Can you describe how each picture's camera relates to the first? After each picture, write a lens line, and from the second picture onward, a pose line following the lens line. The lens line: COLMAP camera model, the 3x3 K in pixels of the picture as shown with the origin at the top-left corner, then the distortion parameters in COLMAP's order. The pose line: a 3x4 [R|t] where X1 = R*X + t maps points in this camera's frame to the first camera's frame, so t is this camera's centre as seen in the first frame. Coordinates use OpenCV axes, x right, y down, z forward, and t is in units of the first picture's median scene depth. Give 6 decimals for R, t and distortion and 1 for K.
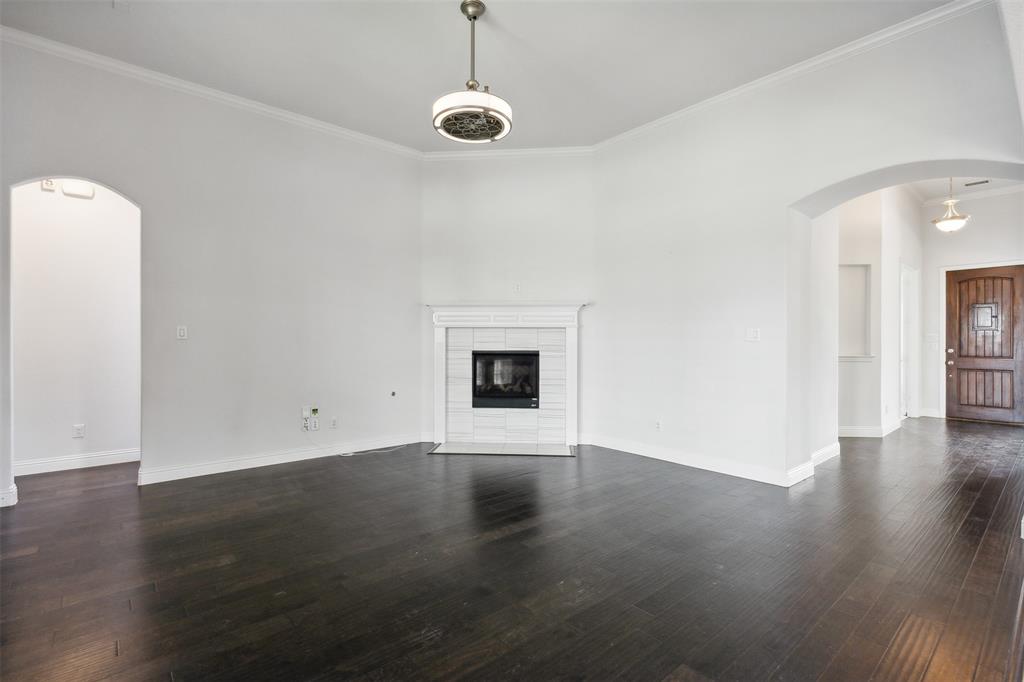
lens RADIAL K [[472.5, 0, 514.7], [0, 472.5, 342.5], [0, 0, 1]] dist [0.001611, 0.000075]
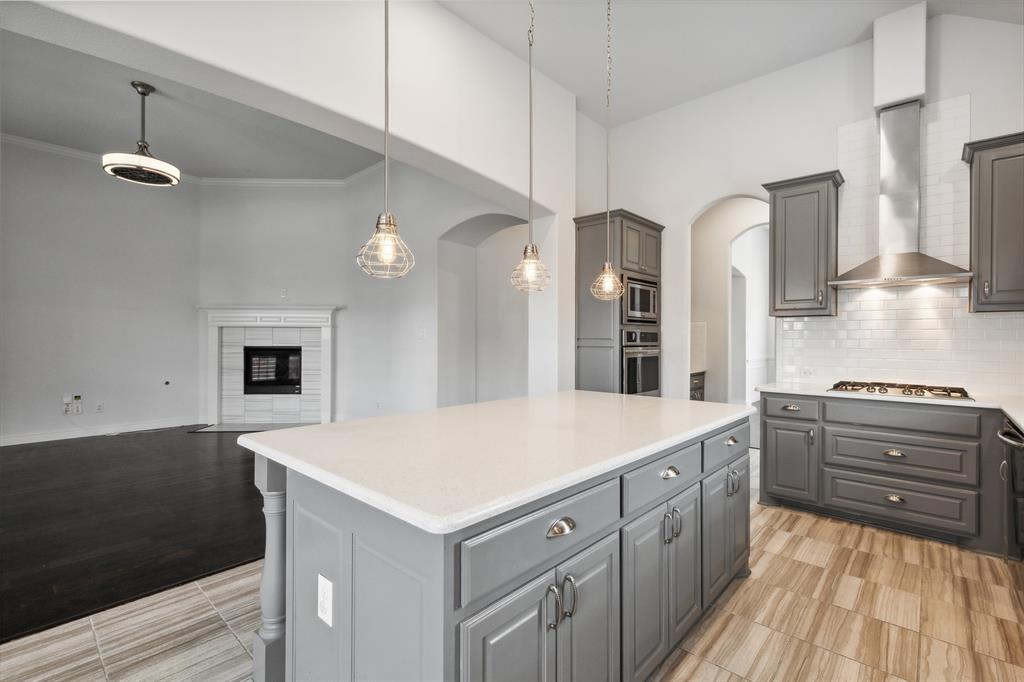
lens RADIAL K [[458.9, 0, 514.6], [0, 458.9, 339.0], [0, 0, 1]] dist [0.001078, 0.000203]
pose [[0.992036, 0.000617, 0.125955, 0.445535], [0.000022, 0.999987, -0.005072, 0.005009], [-0.125956, 0.005035, 0.992023, -0.232965]]
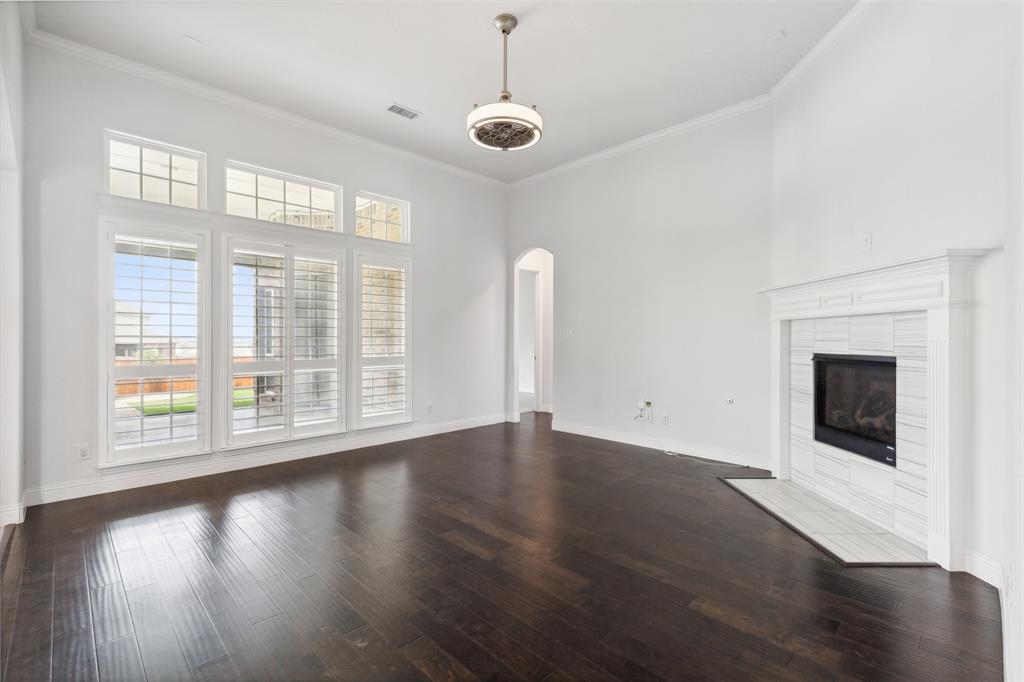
lens RADIAL K [[458.9, 0, 514.6], [0, 458.9, 339.0], [0, 0, 1]] dist [0.001078, 0.000203]
pose [[0.067819, -0.003605, -0.997691, 0.531044], [-0.005306, 0.999978, -0.003973, 0.001998], [0.997684, 0.005563, 0.067798, 0.545756]]
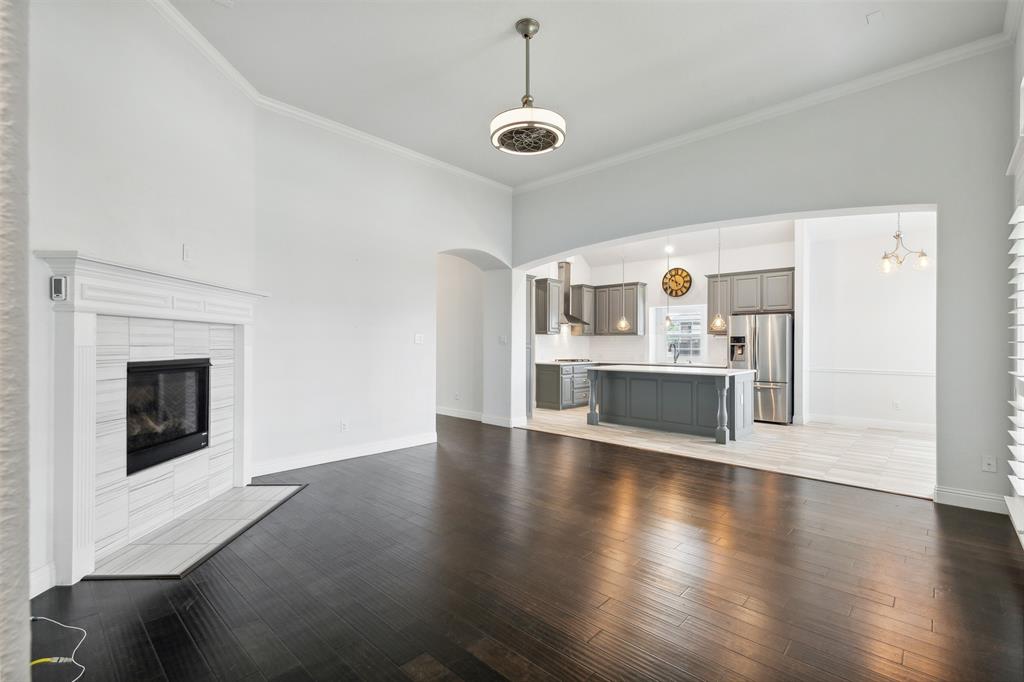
lens RADIAL K [[472.5, 0, 514.7], [0, 472.5, 342.5], [0, 0, 1]] dist [0.001611, 0.000075]
pose [[-0.107598, -0.000428, 0.994194, -0.642904], [0.002598, 0.999996, 0.000712, -0.003222], [-0.994191, 0.002659, -0.107597, 0.652910]]
